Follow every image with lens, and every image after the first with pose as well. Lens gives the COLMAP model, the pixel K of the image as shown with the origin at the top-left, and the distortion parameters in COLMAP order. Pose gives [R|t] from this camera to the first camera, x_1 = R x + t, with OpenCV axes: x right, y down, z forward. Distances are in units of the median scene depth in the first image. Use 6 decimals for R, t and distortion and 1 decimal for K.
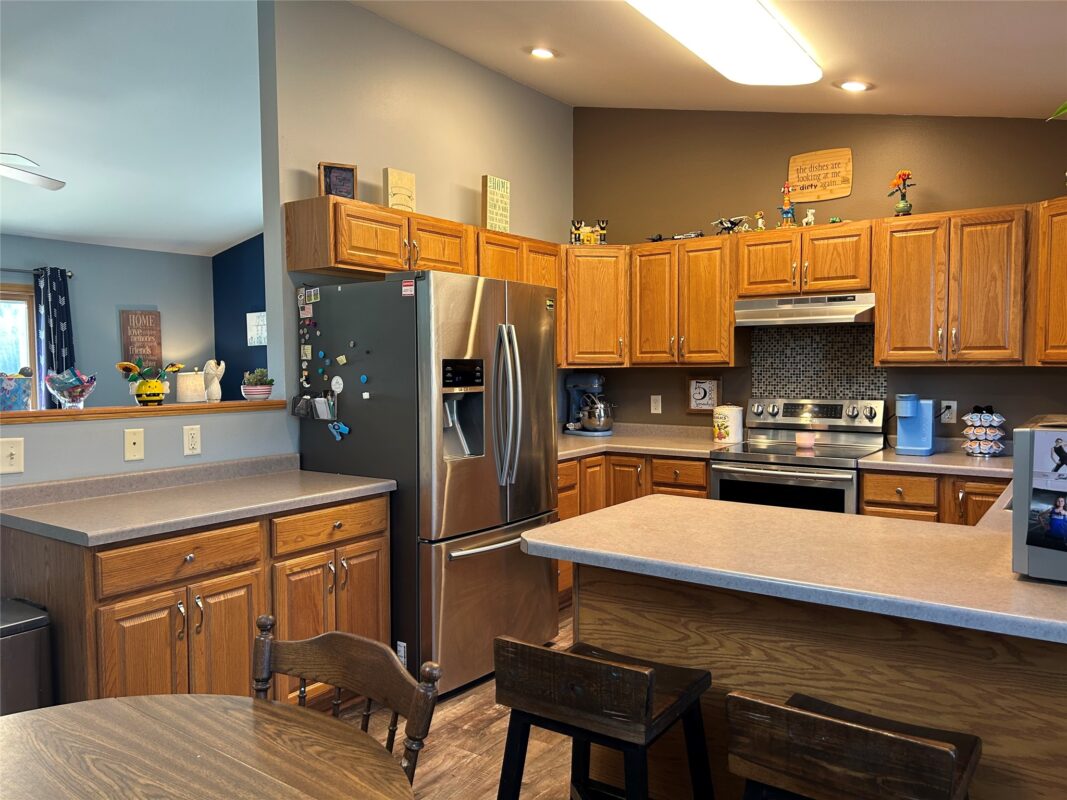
lens RADIAL K [[802.2, 0, 540.0], [0, 802.2, 397.1], [0, 0, 1]] dist [0.063333, -0.070193]
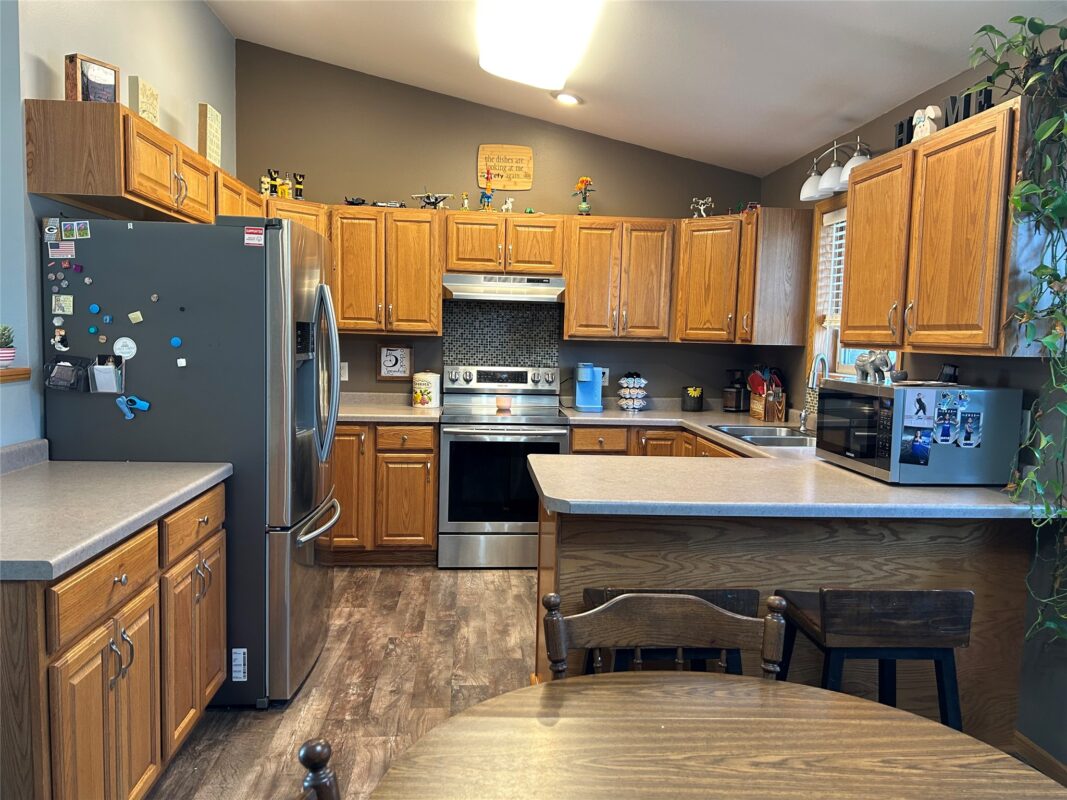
lens RADIAL K [[800.3, 0, 533.5], [0, 800.3, 400.0], [0, 0, 1]] dist [0.125079, -0.229079]
pose [[0.767670, -0.026647, 0.640291, -0.403283], [-0.003093, 0.998969, 0.045283, -0.002063], [-0.640837, -0.036743, 0.766797, 0.120168]]
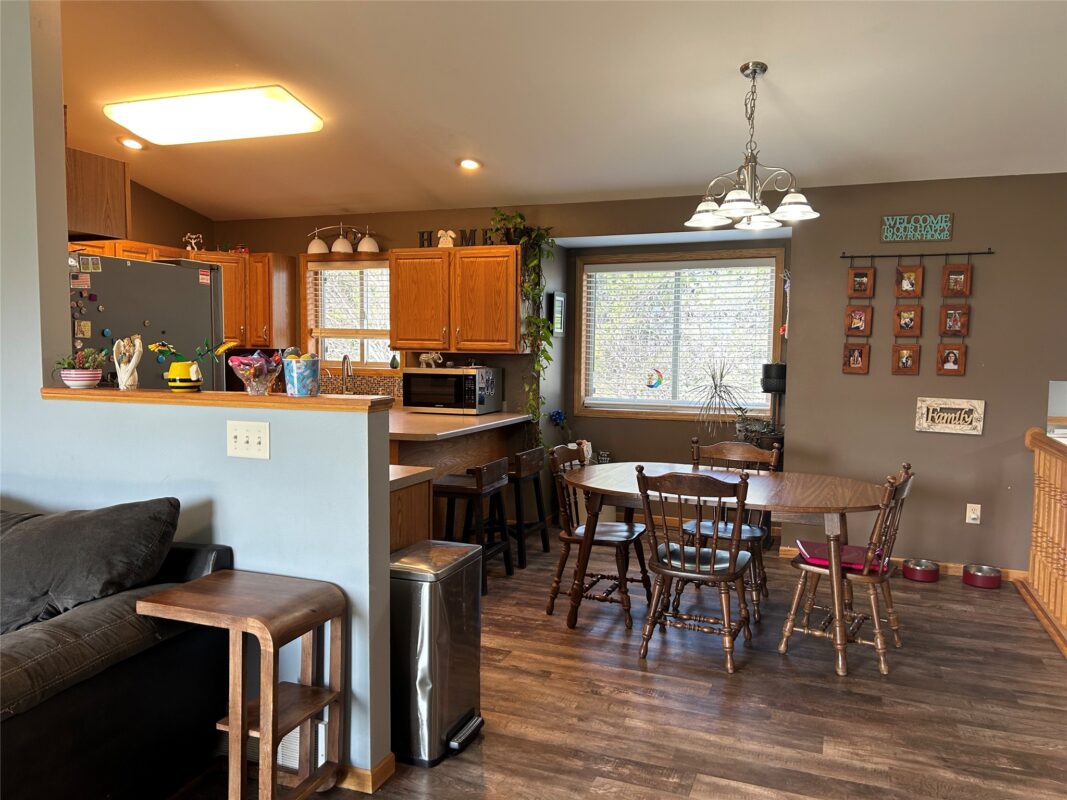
lens RADIAL K [[807.5, 0, 538.0], [0, 807.5, 396.0], [0, 0, 1]] dist [0.111808, -0.150569]
pose [[-0.247070, -0.054420, 0.967468, -1.147416], [0.031634, 0.997437, 0.064185, -0.023653], [-0.968481, 0.046463, -0.244715, 0.686965]]
